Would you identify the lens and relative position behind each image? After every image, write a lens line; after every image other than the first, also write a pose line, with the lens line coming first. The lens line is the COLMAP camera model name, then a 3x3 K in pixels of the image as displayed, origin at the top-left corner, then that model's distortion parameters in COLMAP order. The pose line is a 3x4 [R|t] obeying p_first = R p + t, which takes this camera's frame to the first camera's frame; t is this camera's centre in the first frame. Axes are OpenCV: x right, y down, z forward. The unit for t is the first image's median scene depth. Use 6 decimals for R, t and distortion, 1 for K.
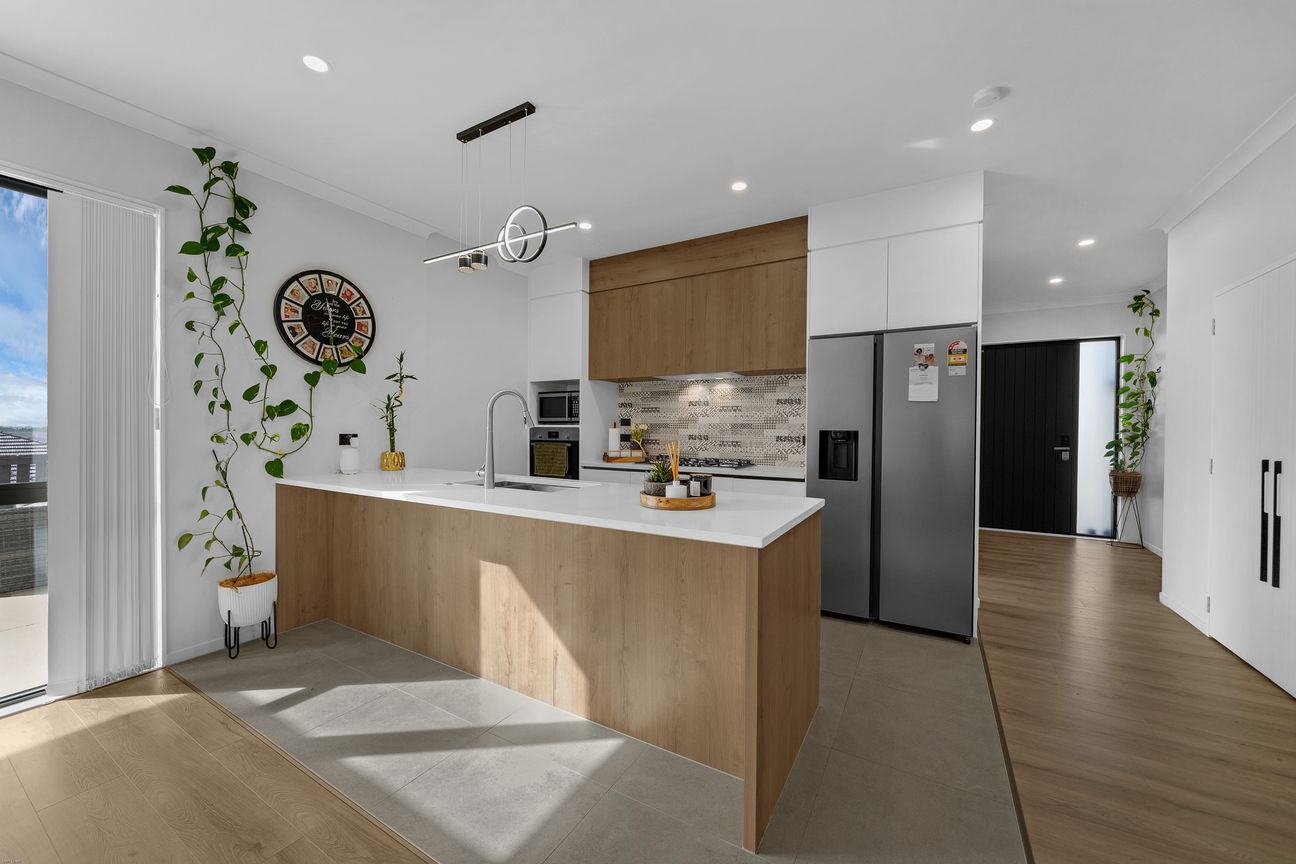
lens RADIAL K [[488.1, 0, 639.7], [0, 488.1, 431.3], [0, 0, 1]] dist [-0.000606, -0.000167]
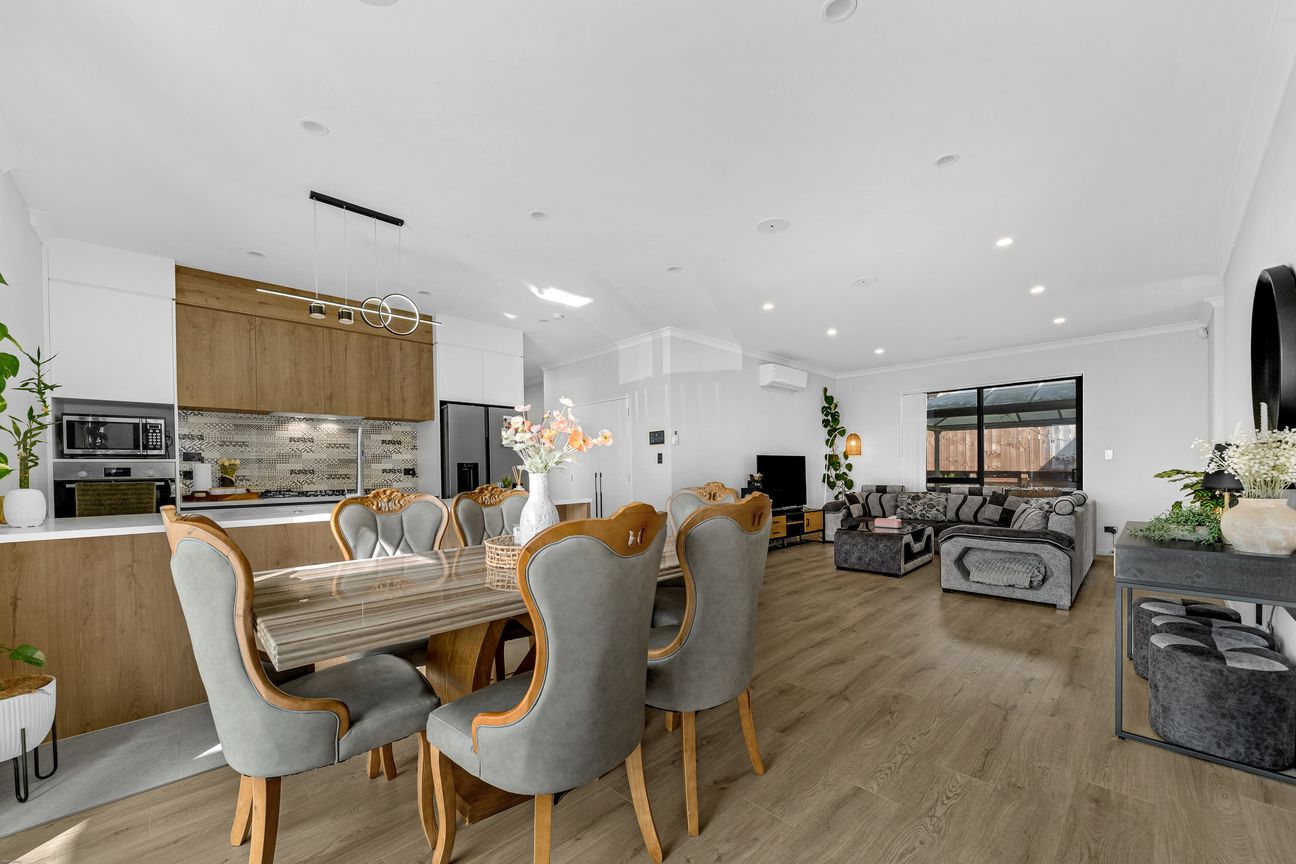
lens RADIAL K [[492.3, 0, 647.0], [0, 492.3, 470.5], [0, 0, 1]] dist [-0.000384, -0.000045]
pose [[0.272711, -0.016037, 0.961962, -0.954715], [0.015963, 0.999799, 0.012142, 0.011533], [-0.961964, 0.012045, 0.272912, -0.014950]]
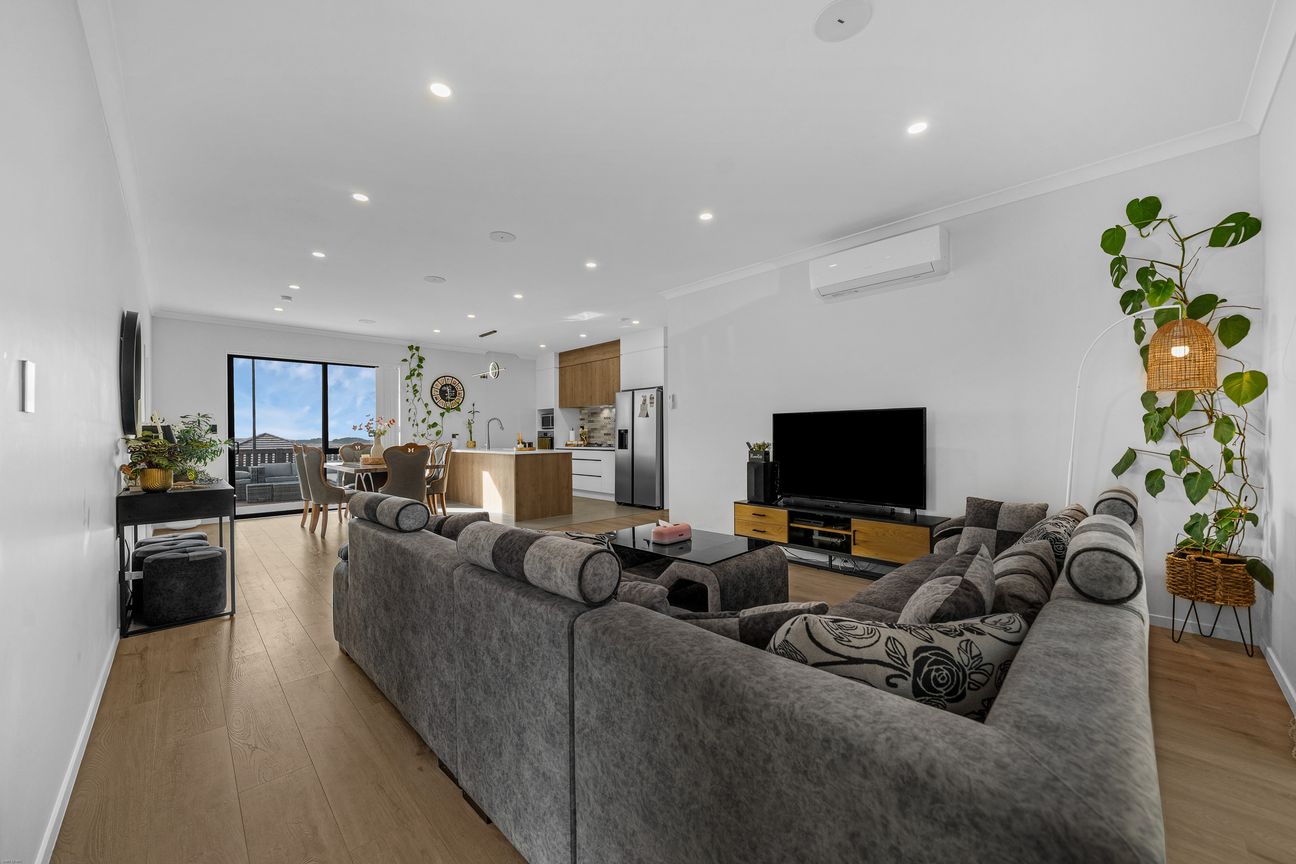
lens RADIAL K [[488.1, 0, 639.7], [0, 488.1, 431.3], [0, 0, 1]] dist [-0.000606, -0.000167]
pose [[0.960992, -0.016394, -0.276092, 1.121649], [0.012964, 0.999815, -0.014241, 0.042097], [0.276274, 0.010106, 0.961026, -1.303037]]
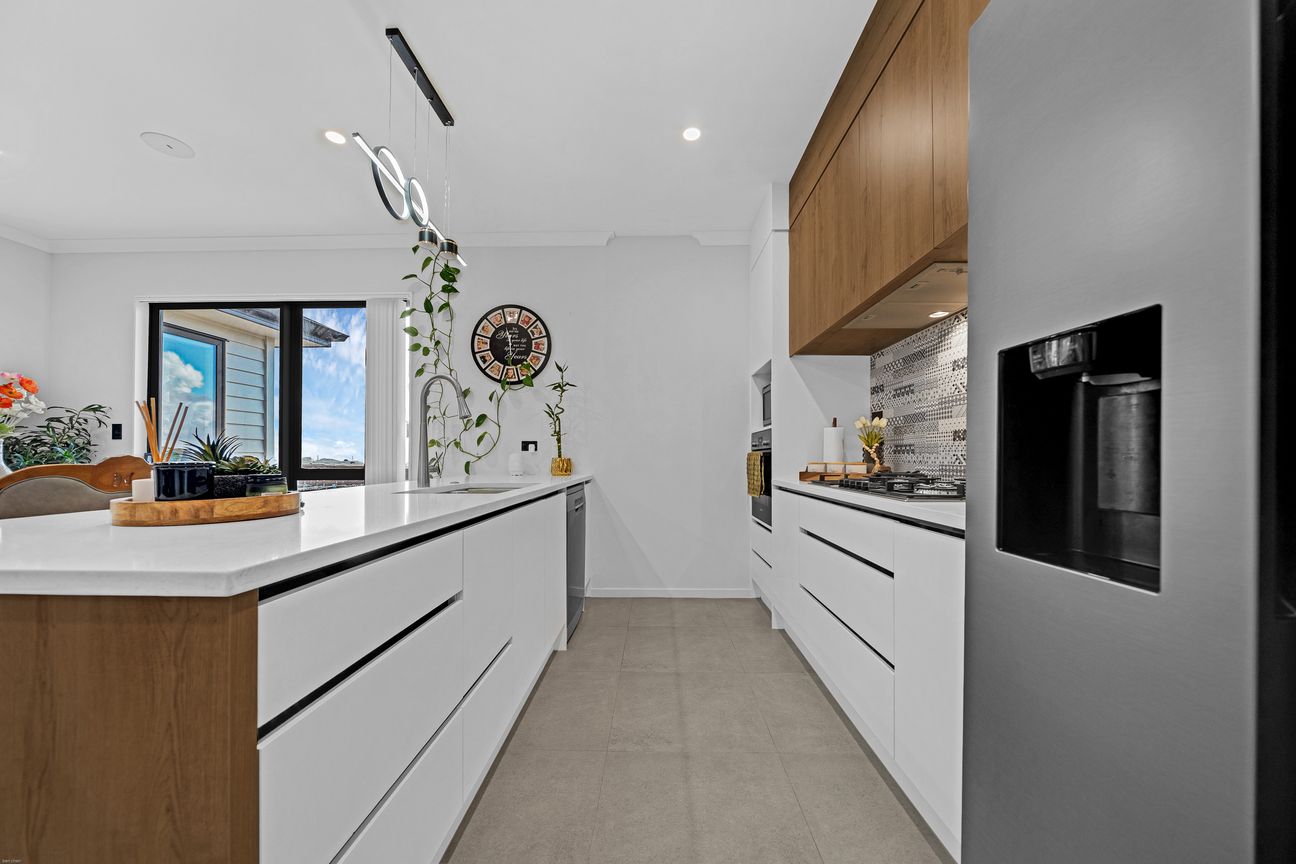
lens RADIAL K [[454.0, 0, 648.0], [0, 454.0, 453.0], [0, 0, 1]] dist [-0.000069, 0.000001]
pose [[0.494262, -0.013995, -0.869200, 0.465470], [-0.001834, 0.999851, -0.017142, 0.050798], [0.869311, 0.010067, 0.494163, 0.712720]]
